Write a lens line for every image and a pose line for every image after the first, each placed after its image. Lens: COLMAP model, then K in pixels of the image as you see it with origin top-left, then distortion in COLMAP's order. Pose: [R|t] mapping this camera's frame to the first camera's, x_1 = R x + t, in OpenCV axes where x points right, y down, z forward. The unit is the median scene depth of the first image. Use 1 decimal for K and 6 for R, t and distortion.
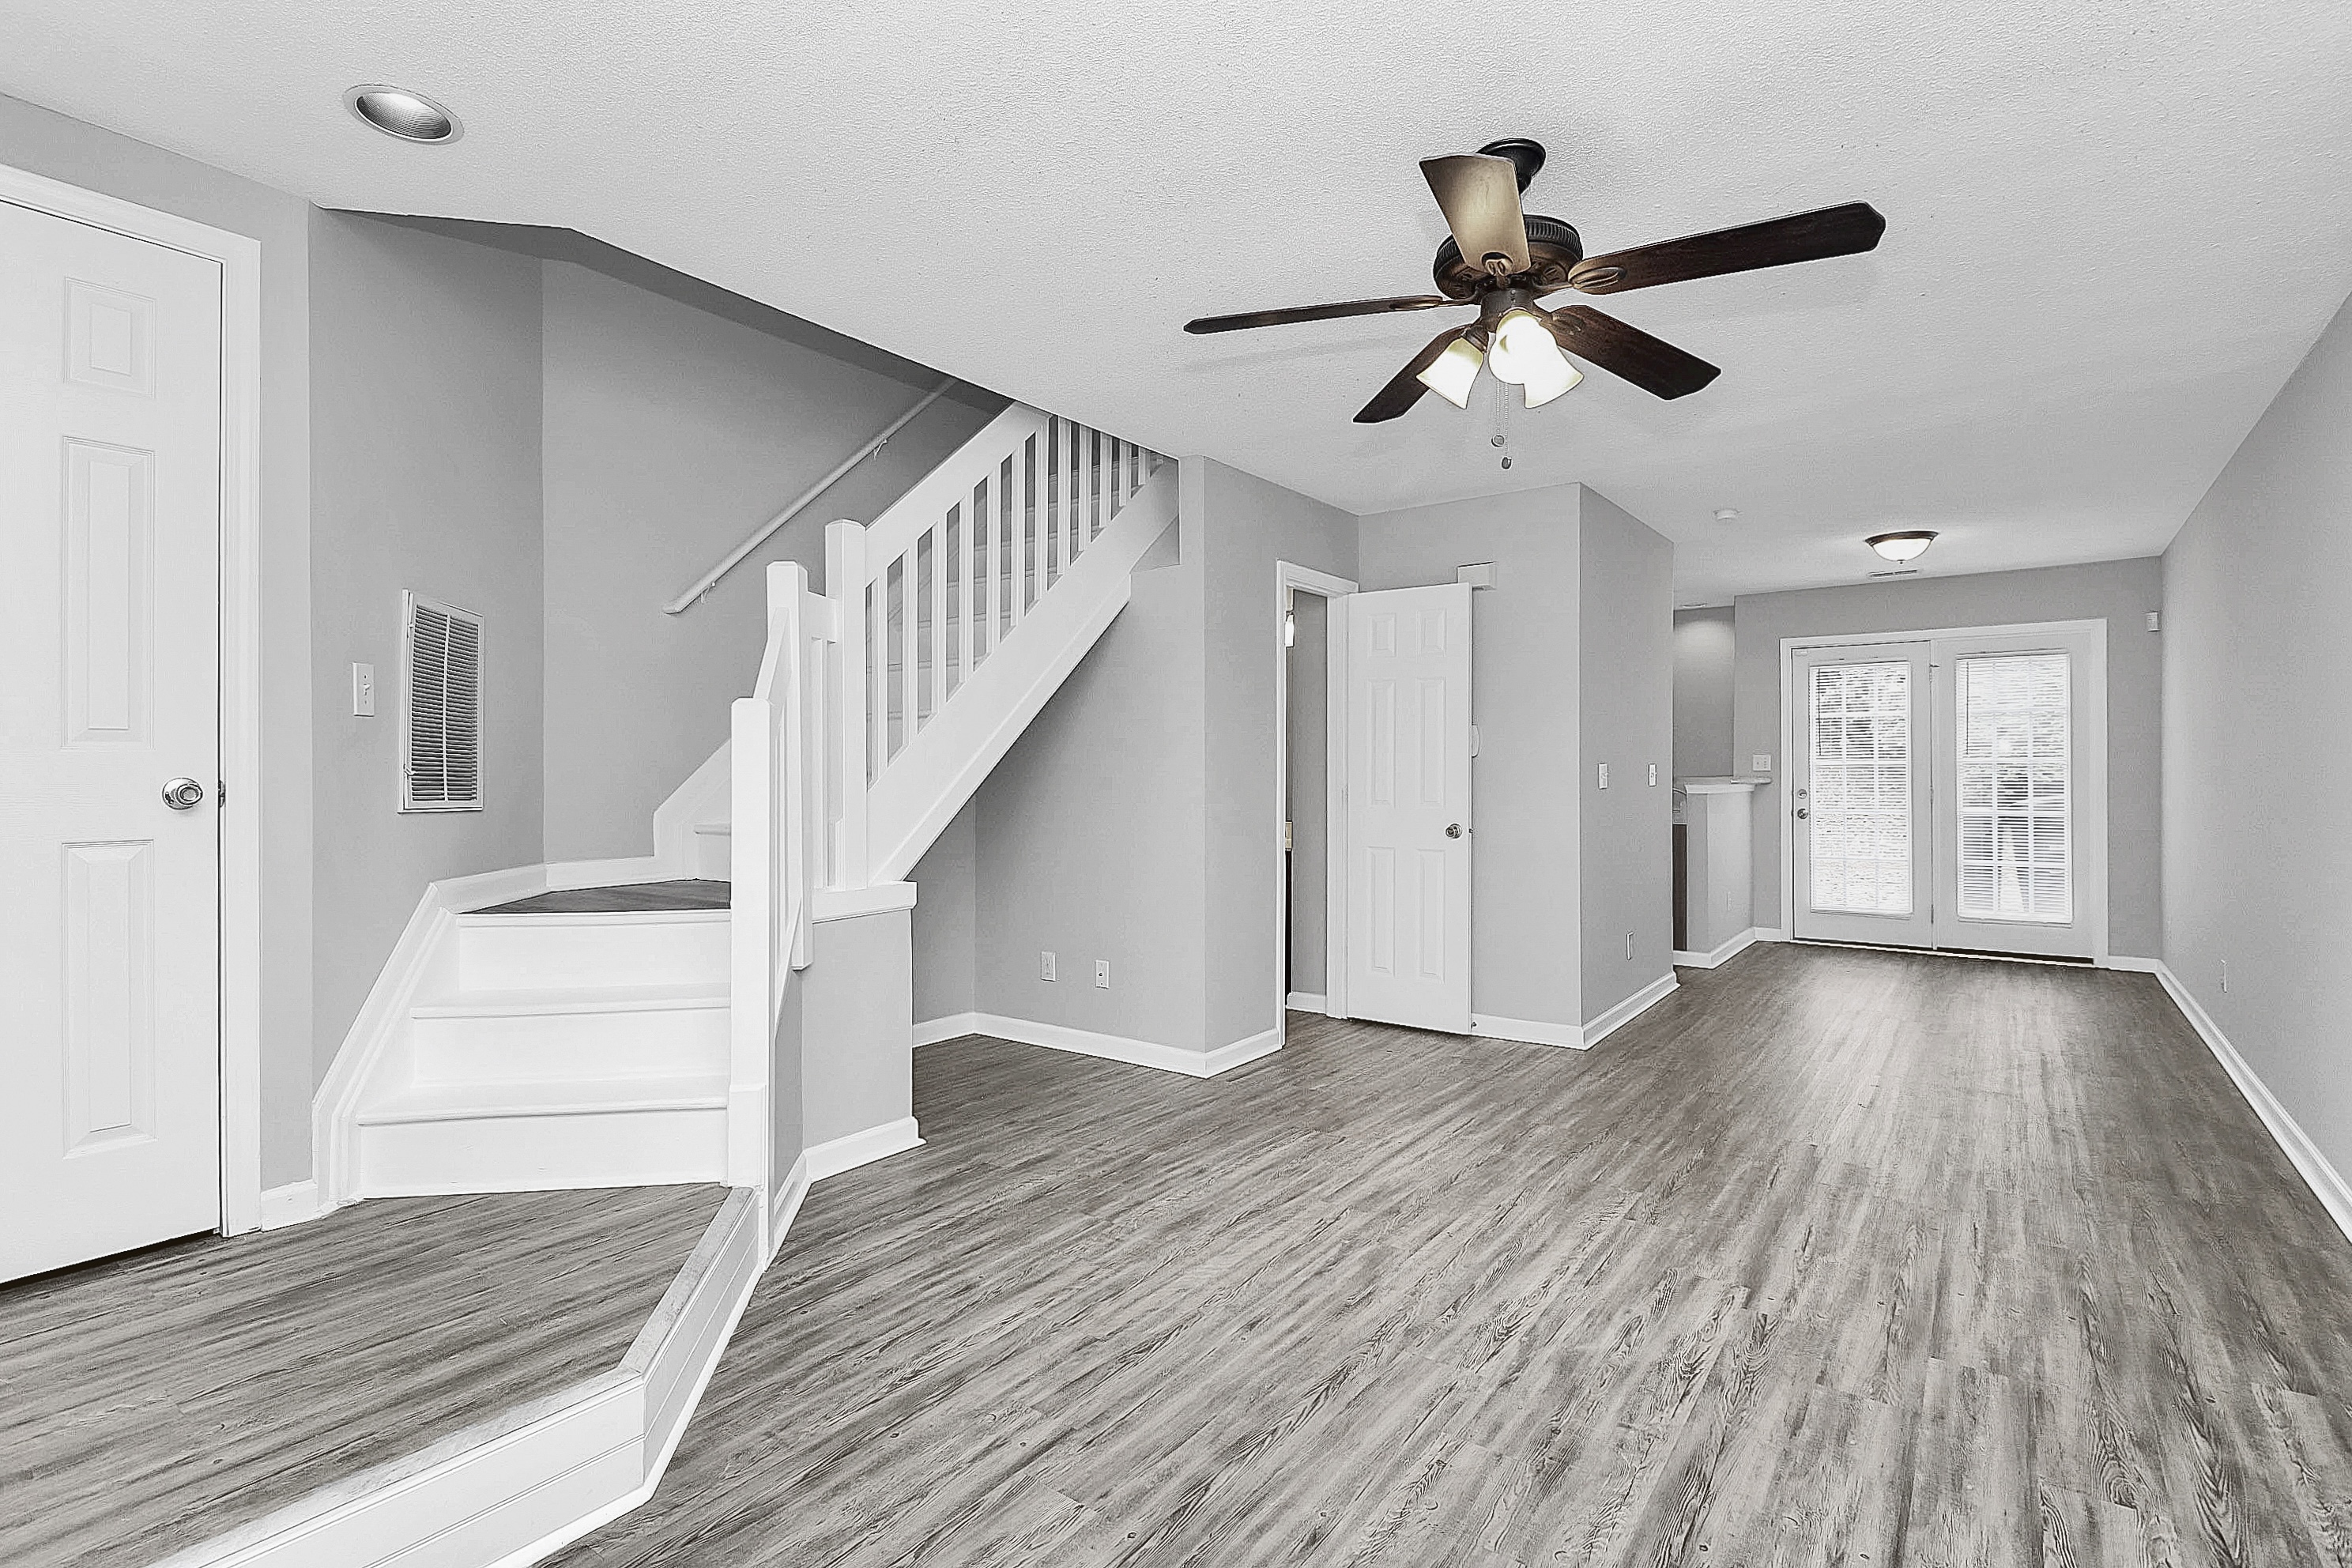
lens RADIAL K [[1142.0, 0, 1078.7], [0, 1142.0, 769.3], [0, 0, 1]] dist [-0.004152, -0.002267]
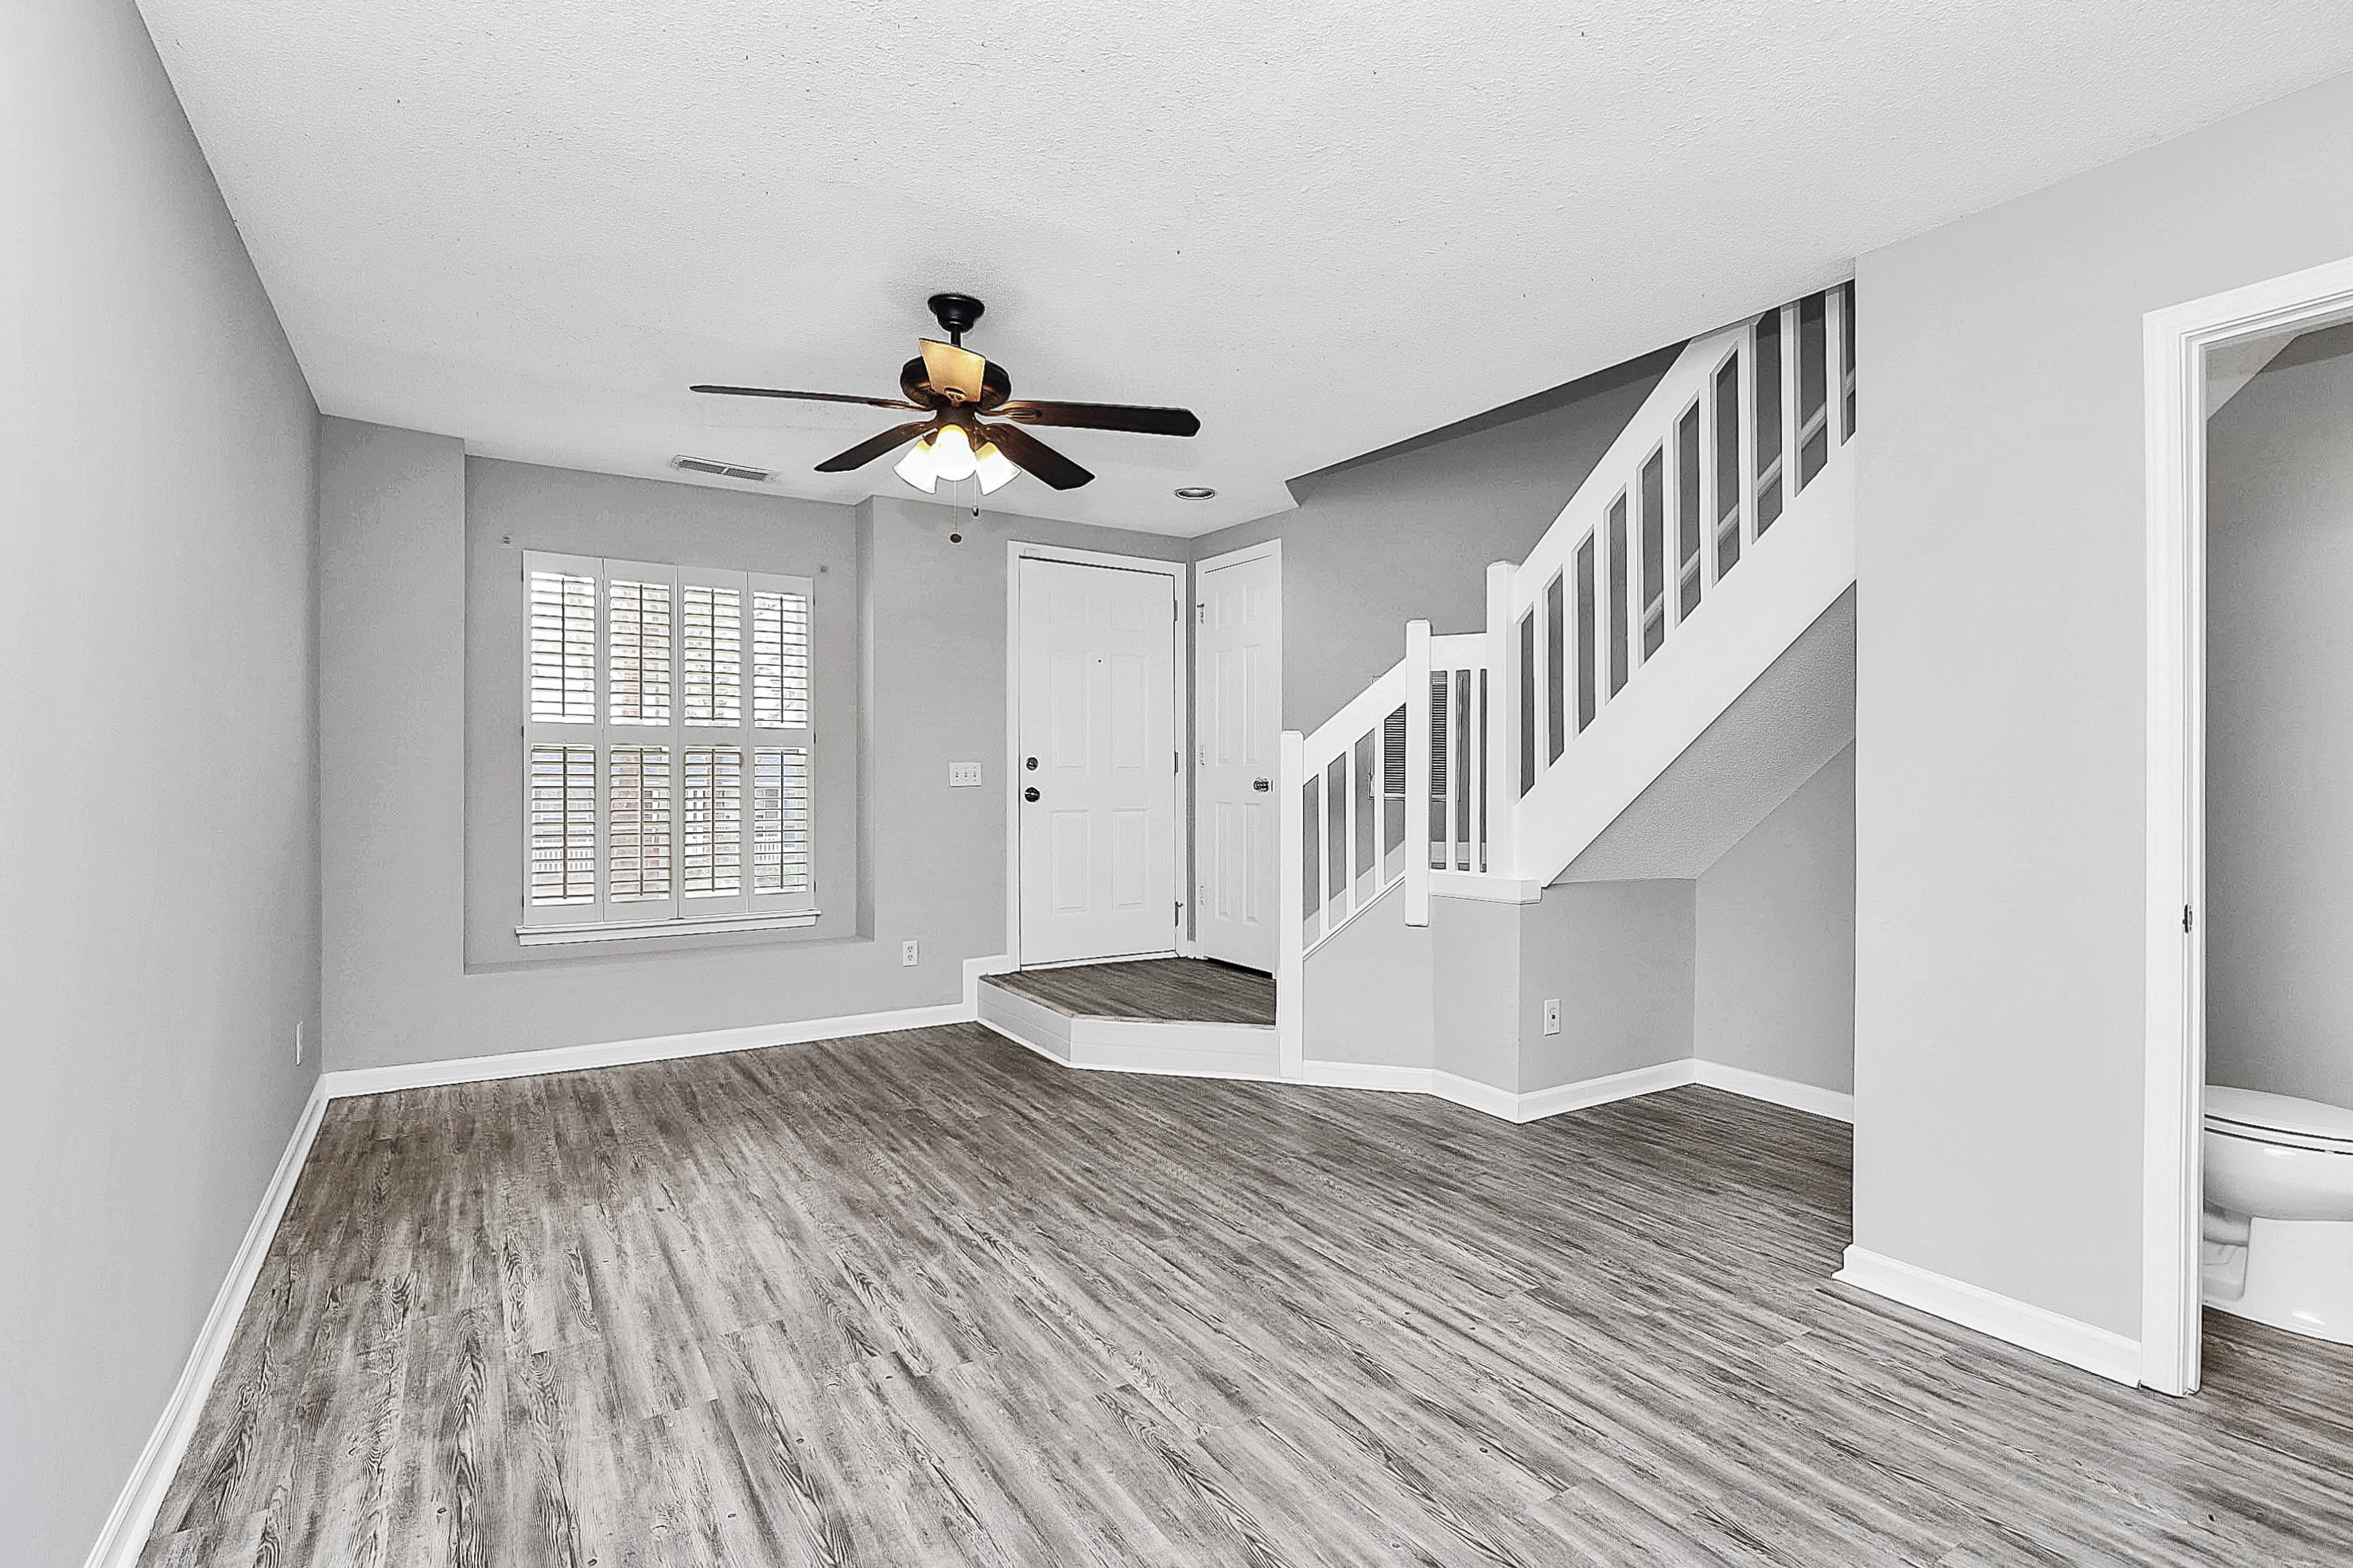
lens RADIAL K [[1118.4, 0, 1176.5], [0, 1118.4, 784.0], [0, 0, 1]] dist [-0.000258, 0.000103]
pose [[-0.327797, 0.004474, -0.944738, 0.862391], [-0.002100, 0.999983, 0.005465, 0.010039], [0.944746, 0.003775, -0.327782, 0.959174]]
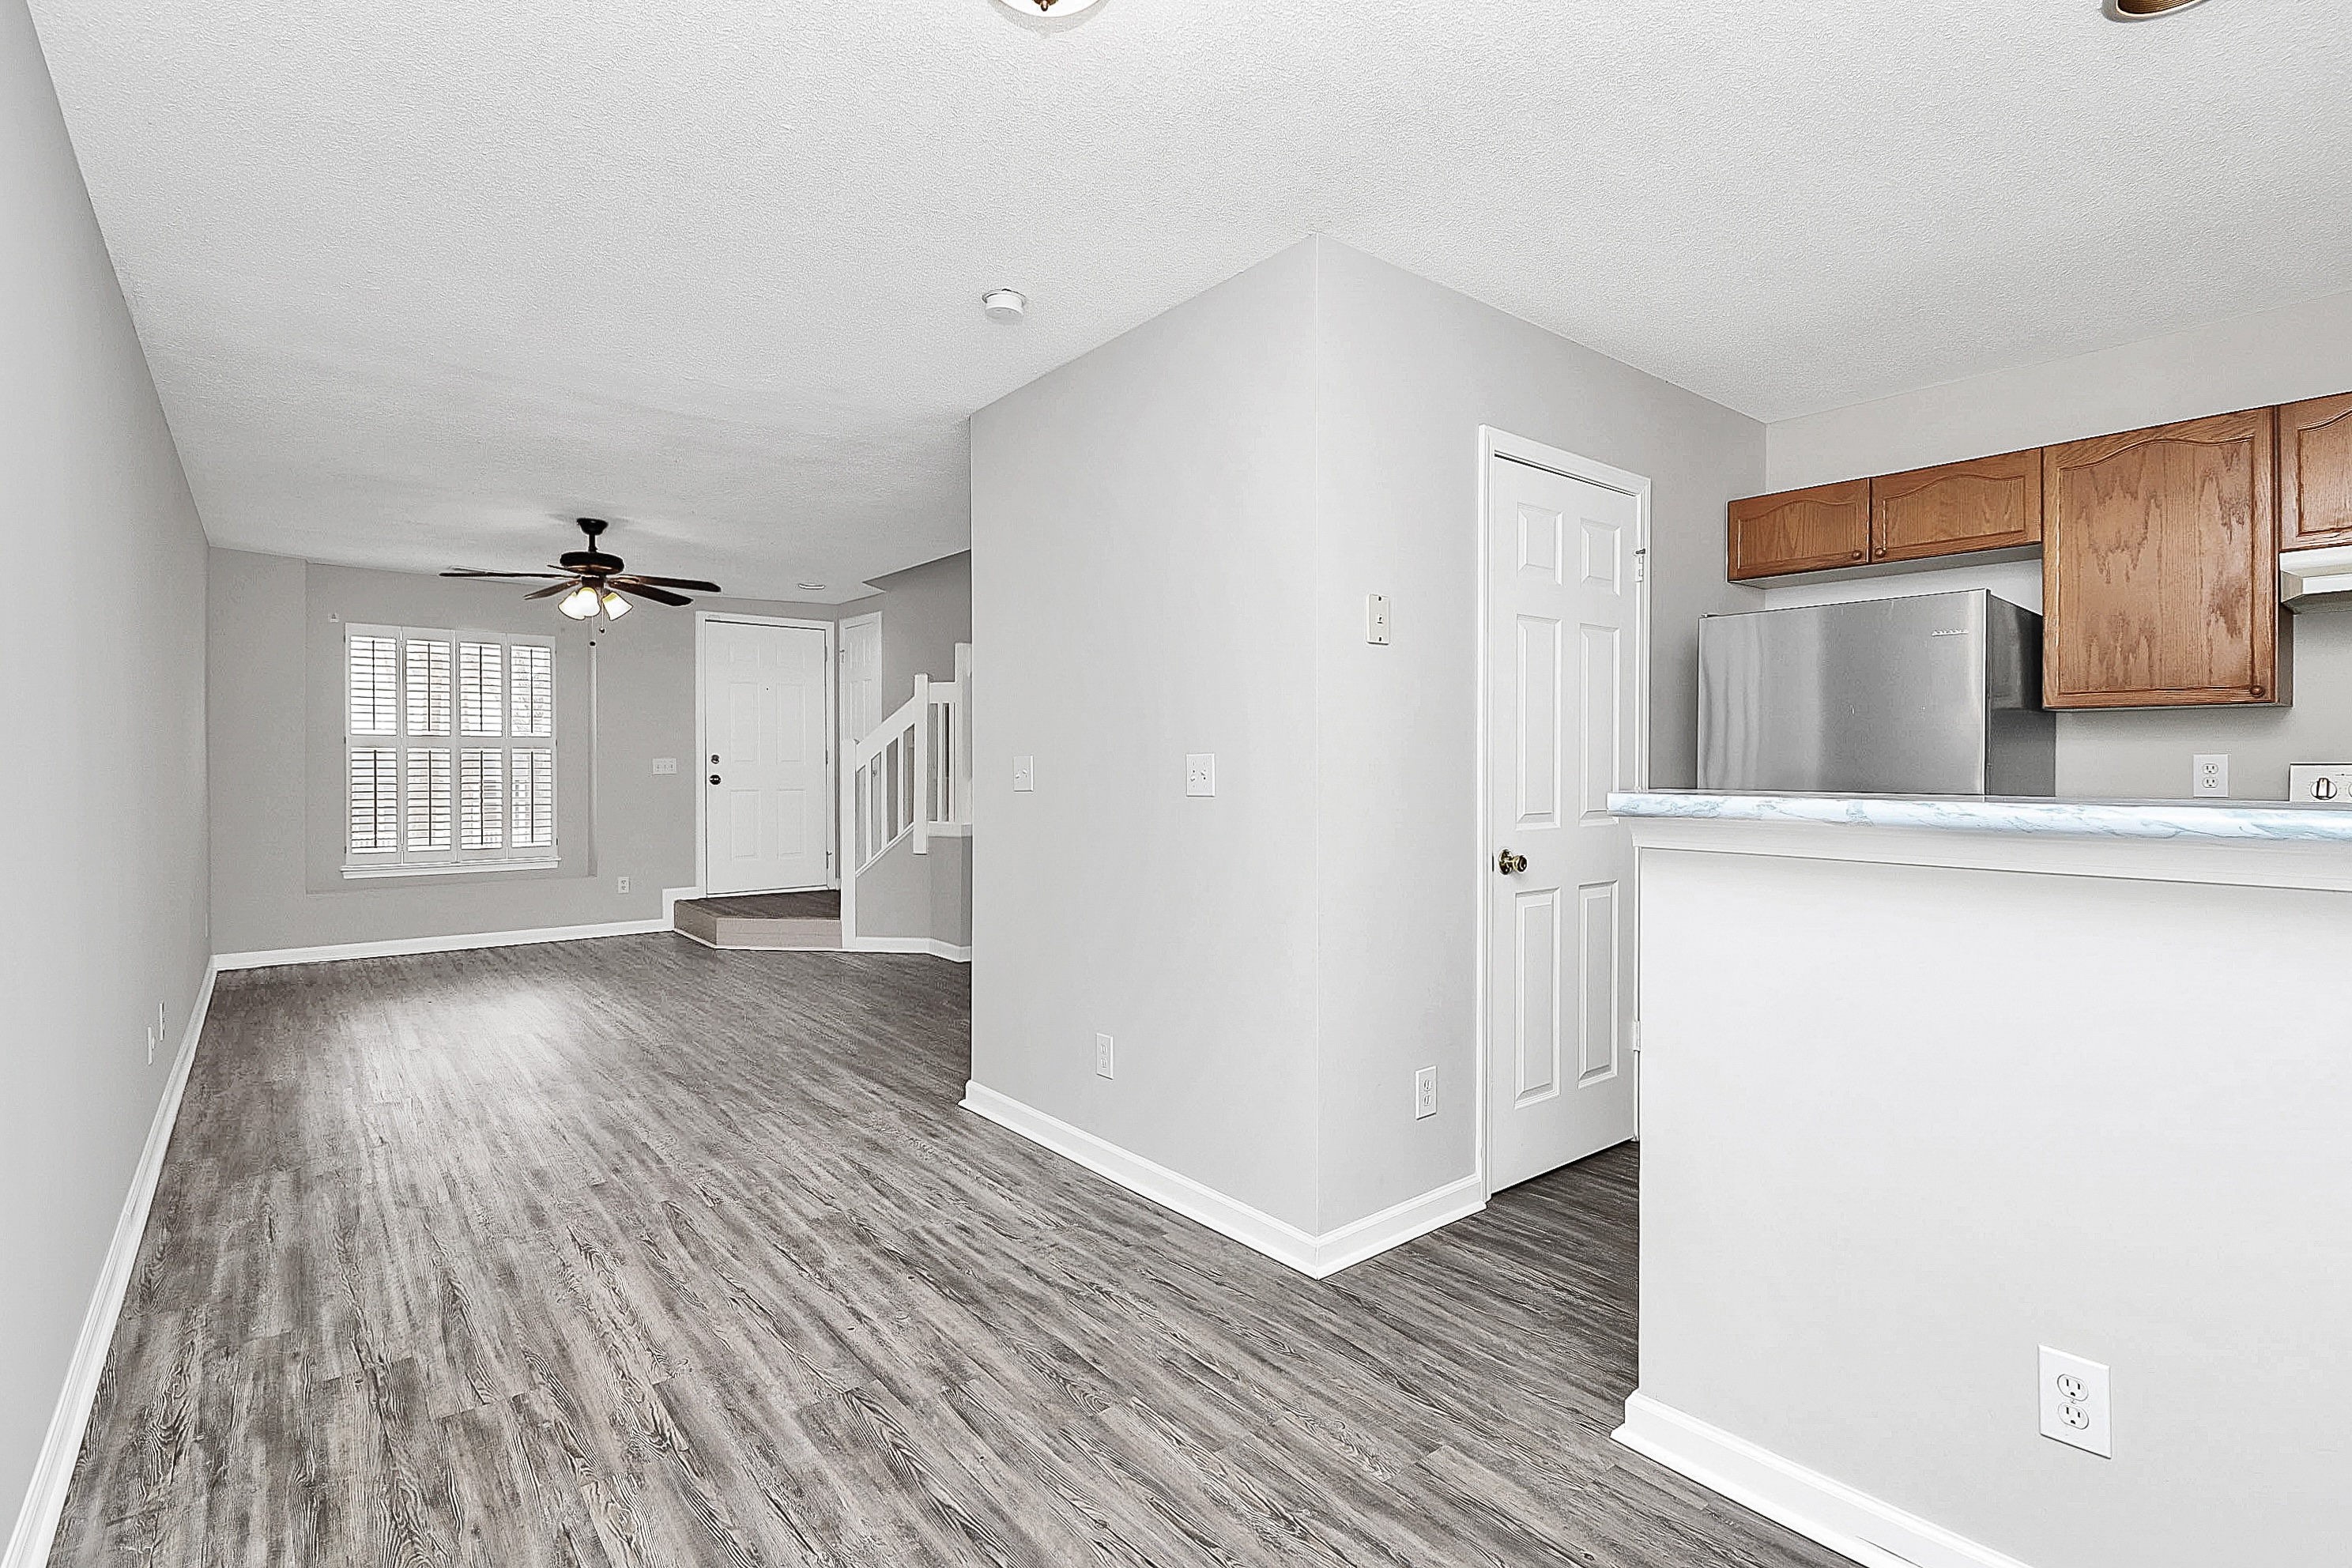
lens RADIAL K [[1099.0, 0, 1173.2], [0, 1099.0, 770.8], [0, 0, 1]] dist [-0.002132, -0.000517]
pose [[-0.209426, 0.003804, -0.977817, 1.398788], [0.002813, 0.999991, 0.003288, 0.010301], [0.977820, -0.002062, -0.209435, 1.566671]]
